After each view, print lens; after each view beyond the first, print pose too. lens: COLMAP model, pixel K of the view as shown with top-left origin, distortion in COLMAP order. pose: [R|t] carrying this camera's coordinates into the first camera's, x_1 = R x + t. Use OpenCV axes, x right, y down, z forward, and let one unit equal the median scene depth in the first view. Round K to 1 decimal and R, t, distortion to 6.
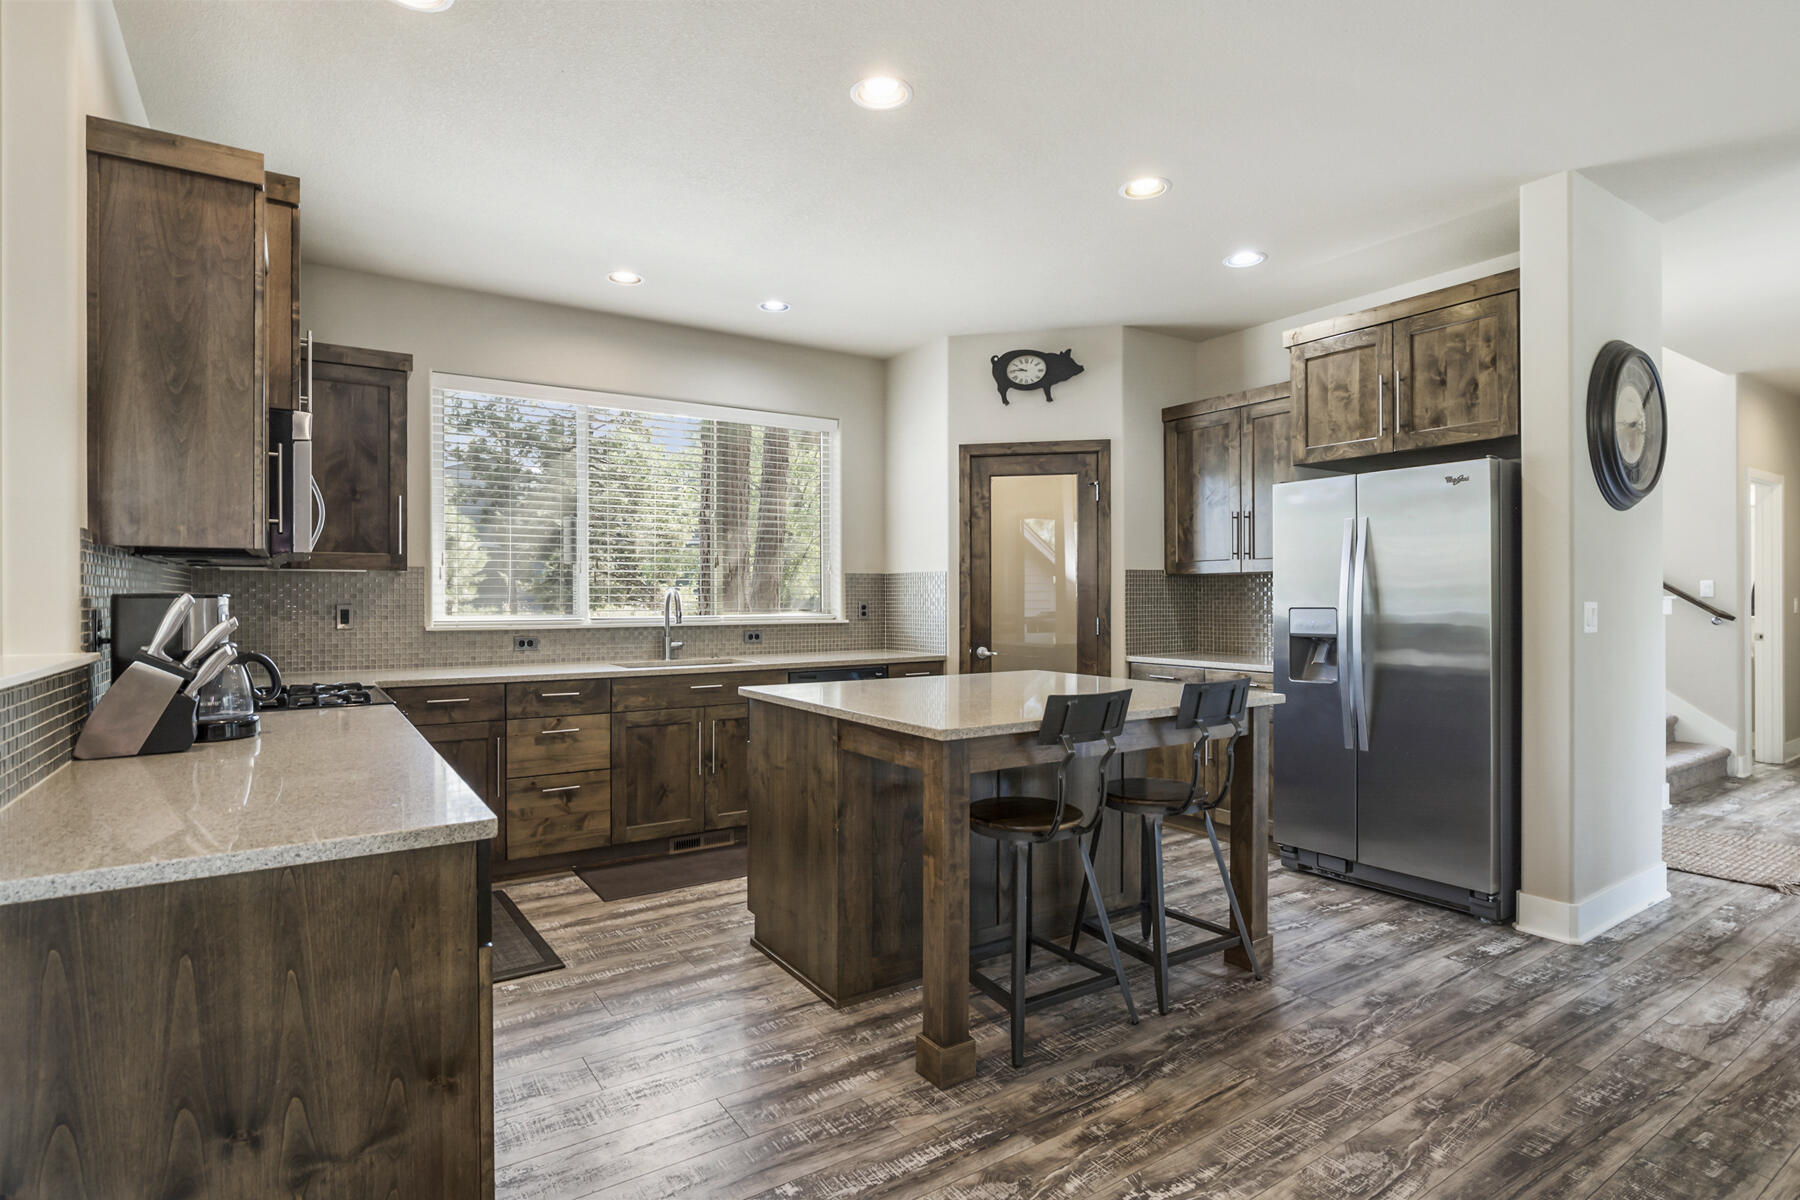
lens RADIAL K [[909.3, 0, 905.2], [0, 909.3, 602.3], [0, 0, 1]] dist [-0.018152, 0.006190]
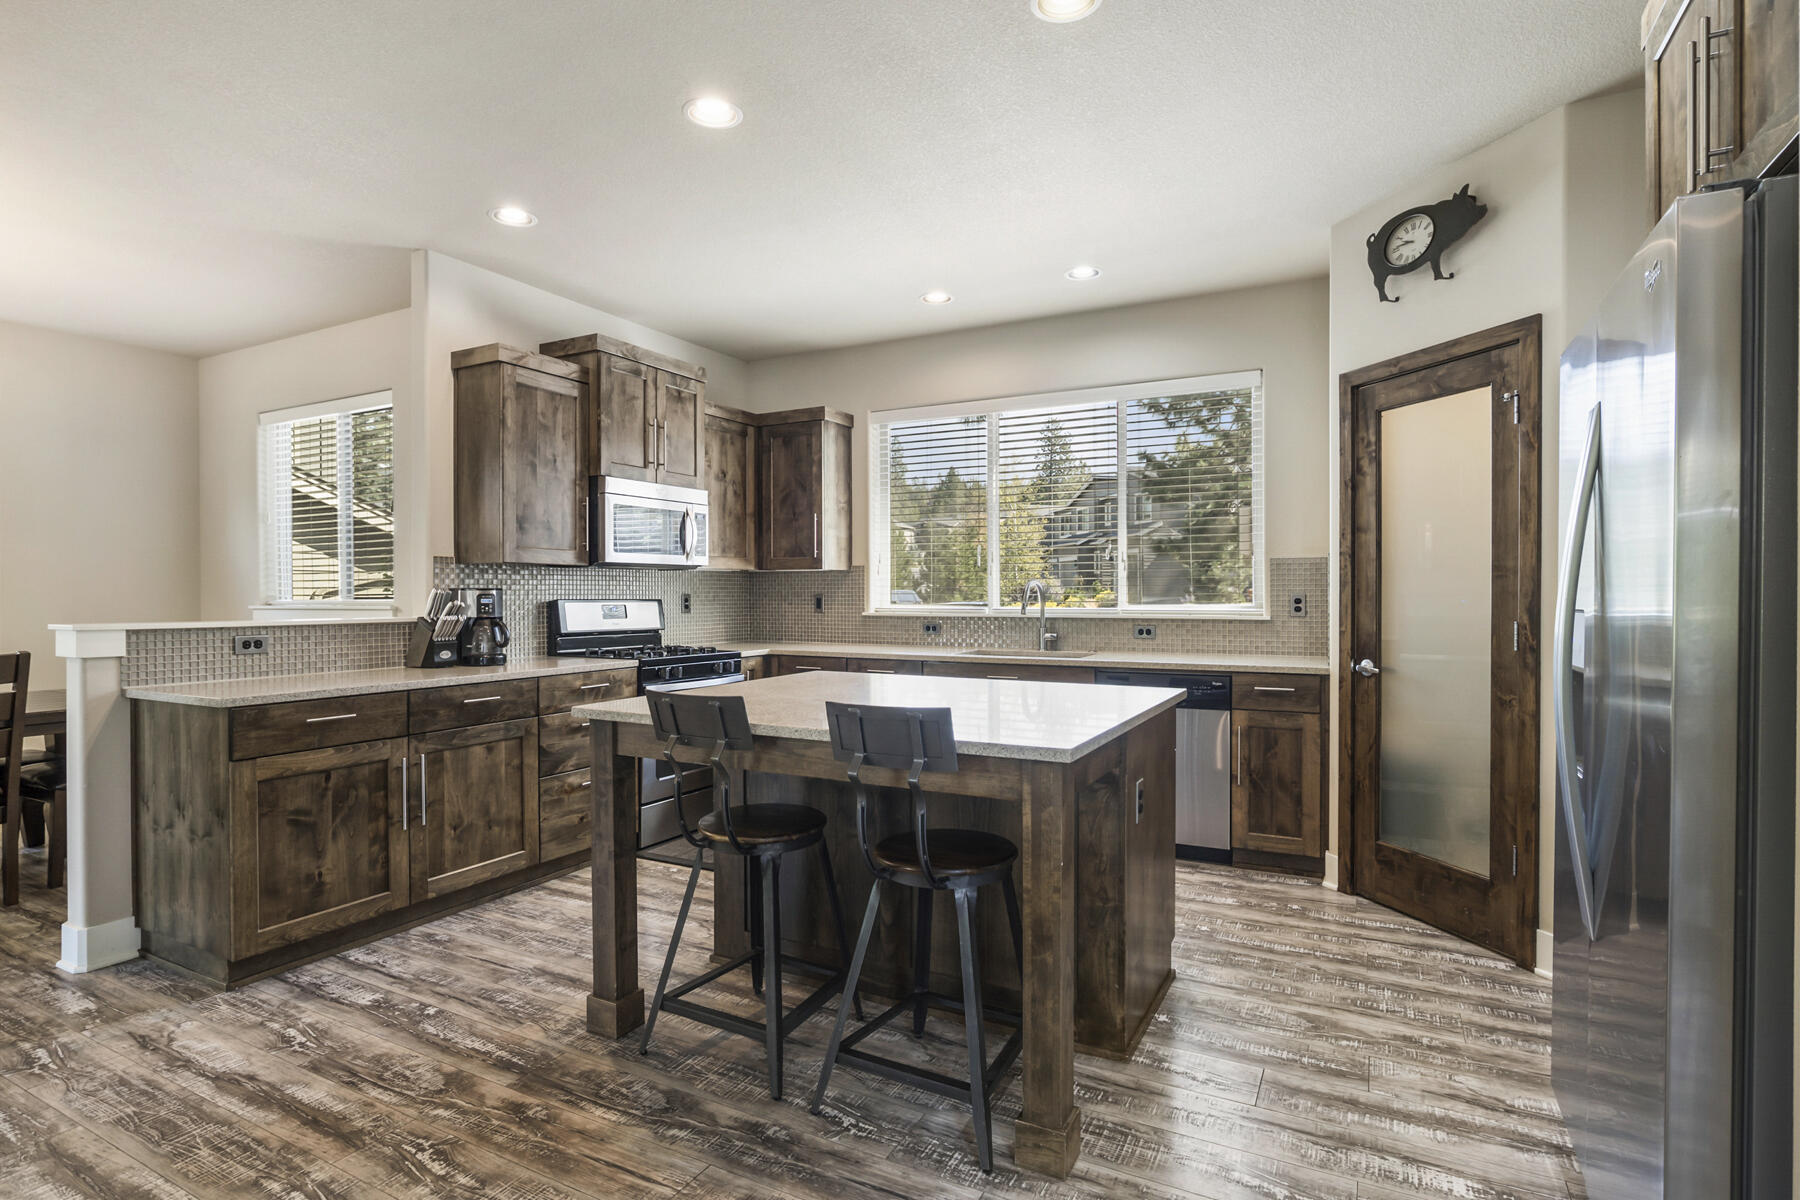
lens RADIAL K [[909.3, 0, 894.9], [0, 909.3, 601.9], [0, 0, 1]] dist [-0.018152, 0.006190]
pose [[0.465855, 0.011397, -0.884787, 0.693705], [-0.003231, 0.999932, 0.011179, -0.002193], [0.884855, -0.002350, 0.465861, 0.473035]]
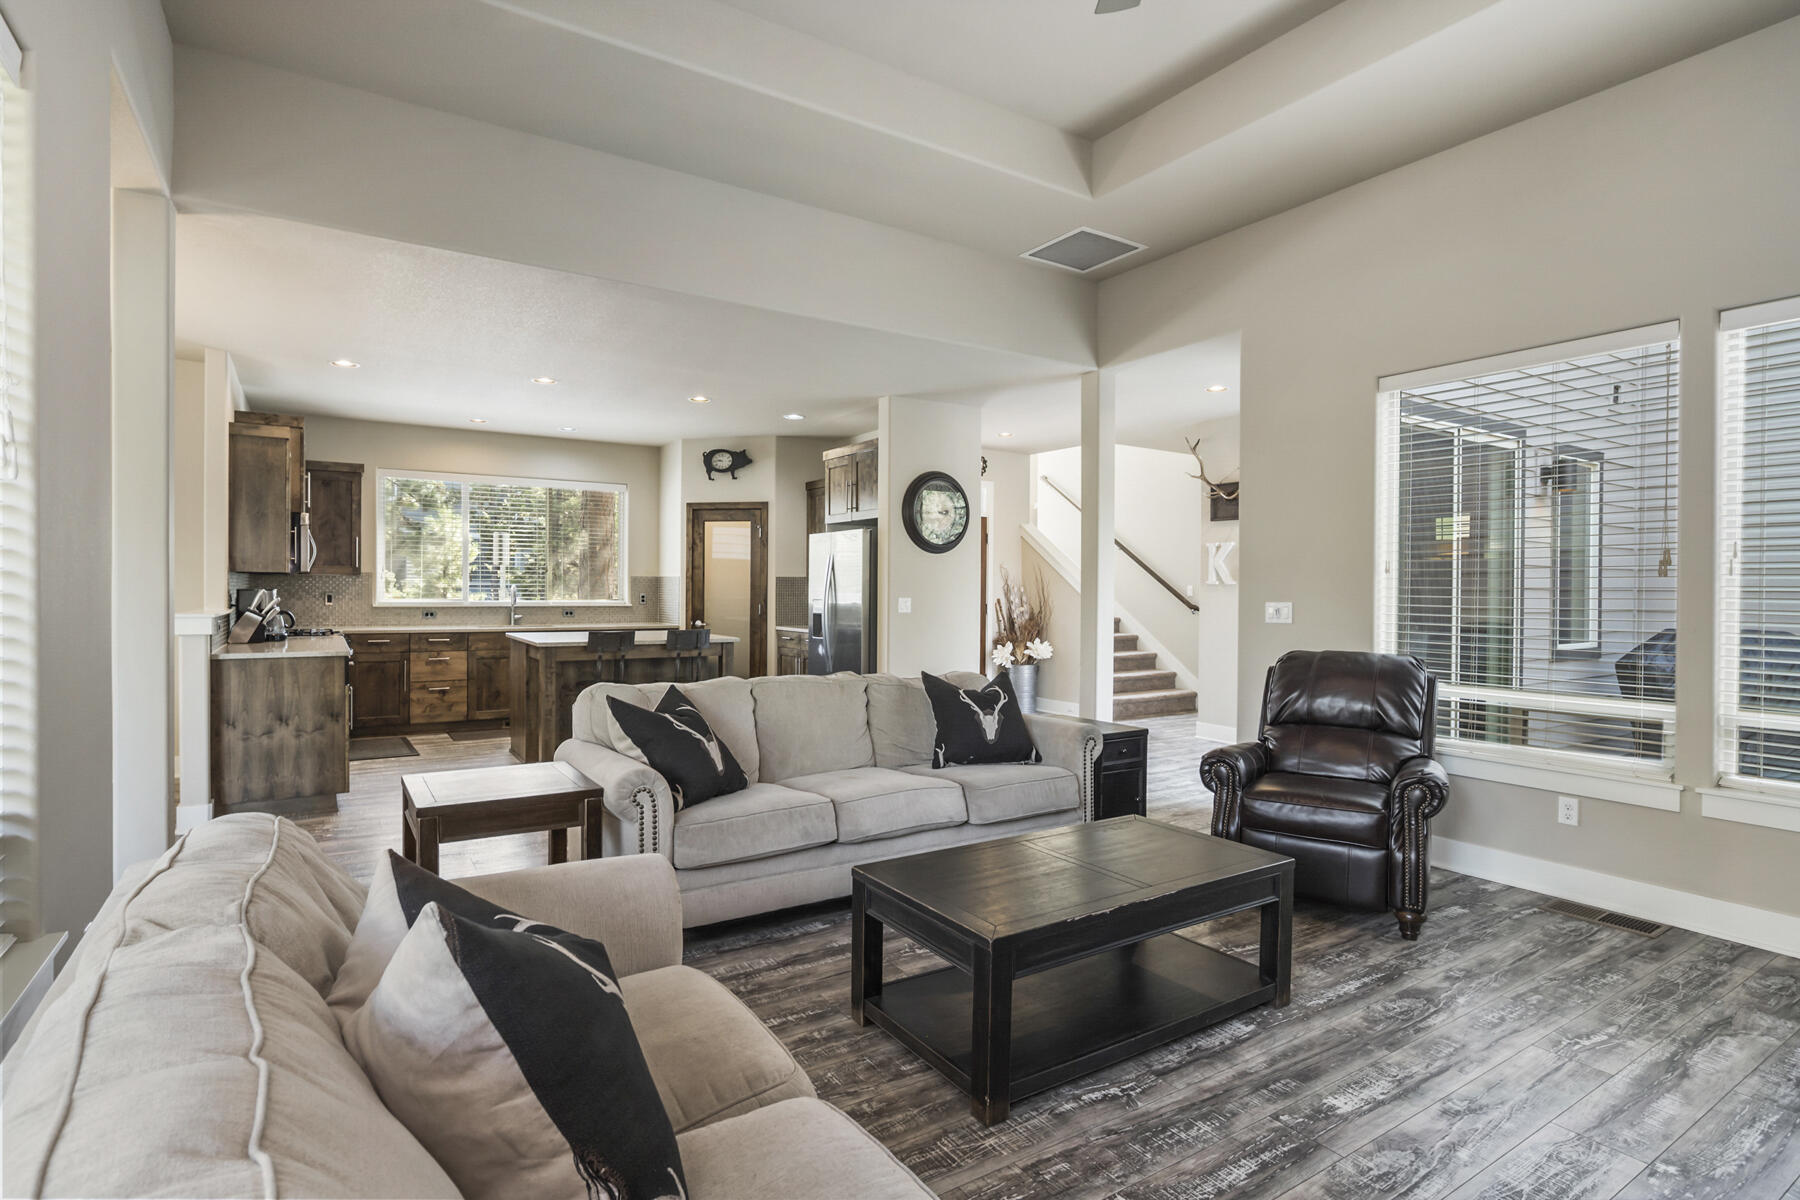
lens RADIAL K [[909.3, 0, 901.7], [0, 909.3, 602.8], [0, 0, 1]] dist [-0.018152, 0.006190]
pose [[0.999745, 0.011983, -0.019122, 0.660049], [-0.011764, 0.999865, 0.011504, -0.011967], [0.019257, -0.011276, 0.999751, -0.937013]]
